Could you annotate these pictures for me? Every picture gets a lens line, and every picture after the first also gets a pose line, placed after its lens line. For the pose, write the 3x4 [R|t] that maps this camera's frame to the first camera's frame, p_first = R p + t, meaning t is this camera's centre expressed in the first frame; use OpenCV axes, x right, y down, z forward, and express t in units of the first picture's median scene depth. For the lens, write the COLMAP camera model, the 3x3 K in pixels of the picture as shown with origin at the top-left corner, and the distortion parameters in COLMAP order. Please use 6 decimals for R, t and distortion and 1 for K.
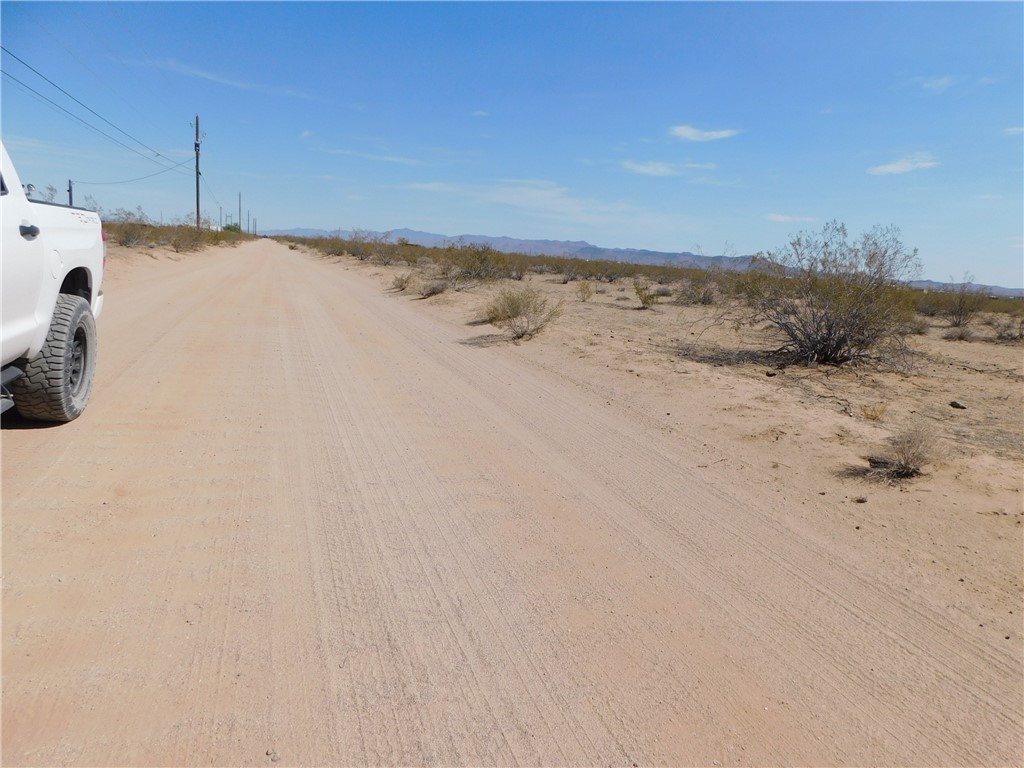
lens RADIAL K [[673.9, 0, 516.2], [0, 673.9, 380.4], [0, 0, 1]] dist [-0.072621, 0.054303]
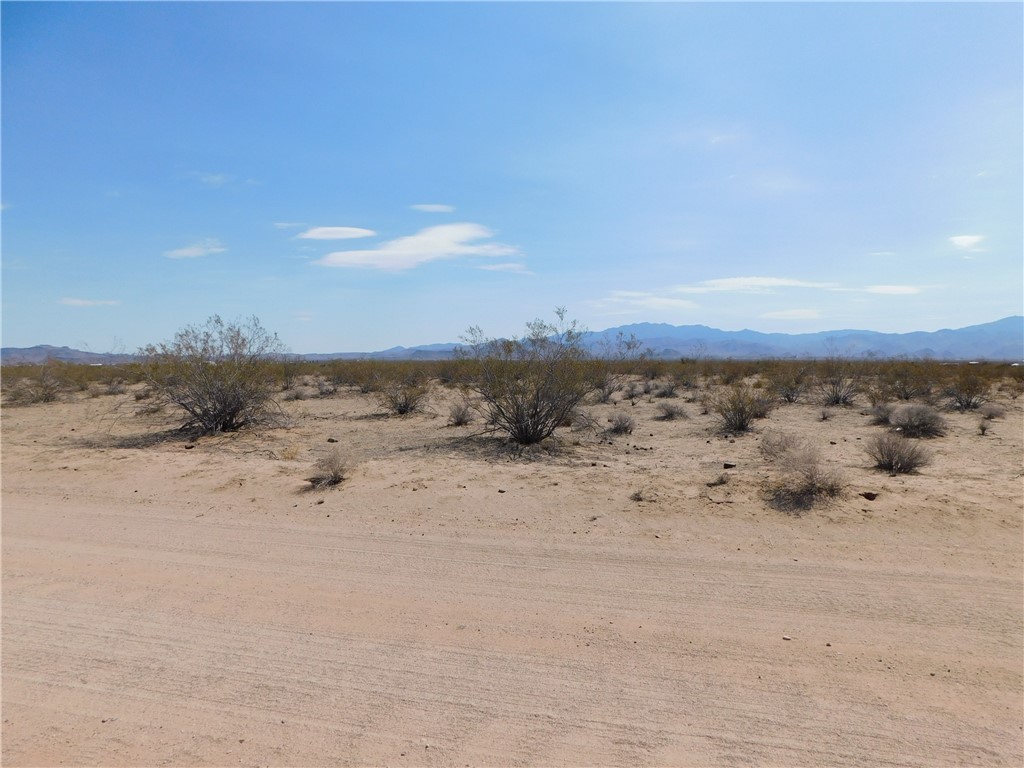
lens RADIAL K [[678.1, 0, 518.1], [0, 678.1, 375.9], [0, 0, 1]] dist [-0.072320, 0.060255]
pose [[0.577580, -0.107020, 0.809289, -0.201248], [0.207691, 0.978012, -0.018895, 0.009977], [-0.789472, 0.178995, 0.587107, -0.145348]]
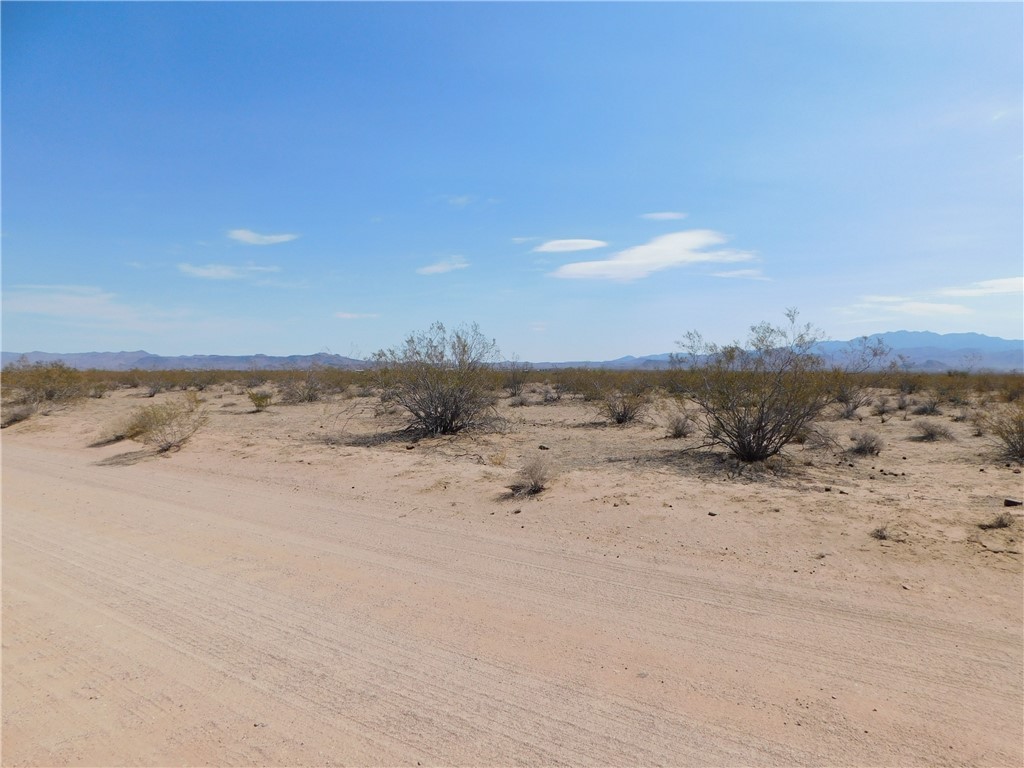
lens RADIAL K [[678.1, 0, 518.1], [0, 678.1, 375.9], [0, 0, 1]] dist [-0.072320, 0.060255]
pose [[0.814453, -0.085715, 0.573864, -0.143399], [0.171645, 0.980354, -0.097176, 0.015186], [-0.554261, 0.177646, 0.813165, -0.124331]]
